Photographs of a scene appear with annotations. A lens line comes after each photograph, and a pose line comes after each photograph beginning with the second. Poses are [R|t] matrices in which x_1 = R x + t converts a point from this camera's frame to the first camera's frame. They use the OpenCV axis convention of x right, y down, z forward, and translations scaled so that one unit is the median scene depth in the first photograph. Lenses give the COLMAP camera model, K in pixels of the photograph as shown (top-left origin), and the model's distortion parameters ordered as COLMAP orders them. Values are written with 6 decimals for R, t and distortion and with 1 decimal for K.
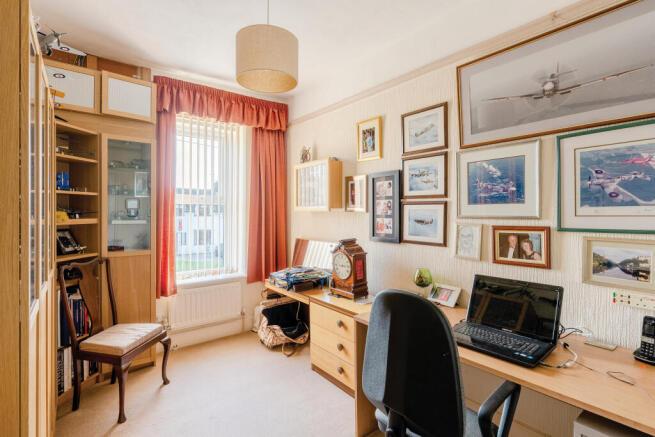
lens RADIAL K [[314.1, 0, 327.5], [0, 314.1, 218.5], [0, 0, 1]] dist [-0.002405, -0.000059]
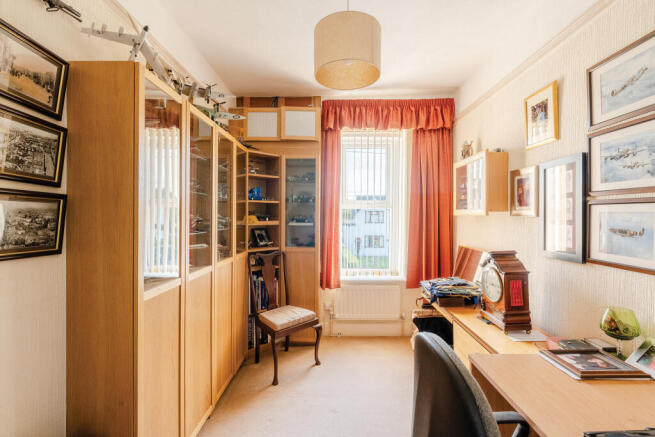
lens RADIAL K [[294.2, 0, 334.0], [0, 294.2, 219.2], [0, 0, 1]] dist [-0.012141, 0.010059]
pose [[0.782738, 0.007182, -0.622310, 0.187735], [-0.013379, 0.999897, -0.005288, -0.003314], [0.622208, 0.012465, 0.782753, 0.171491]]
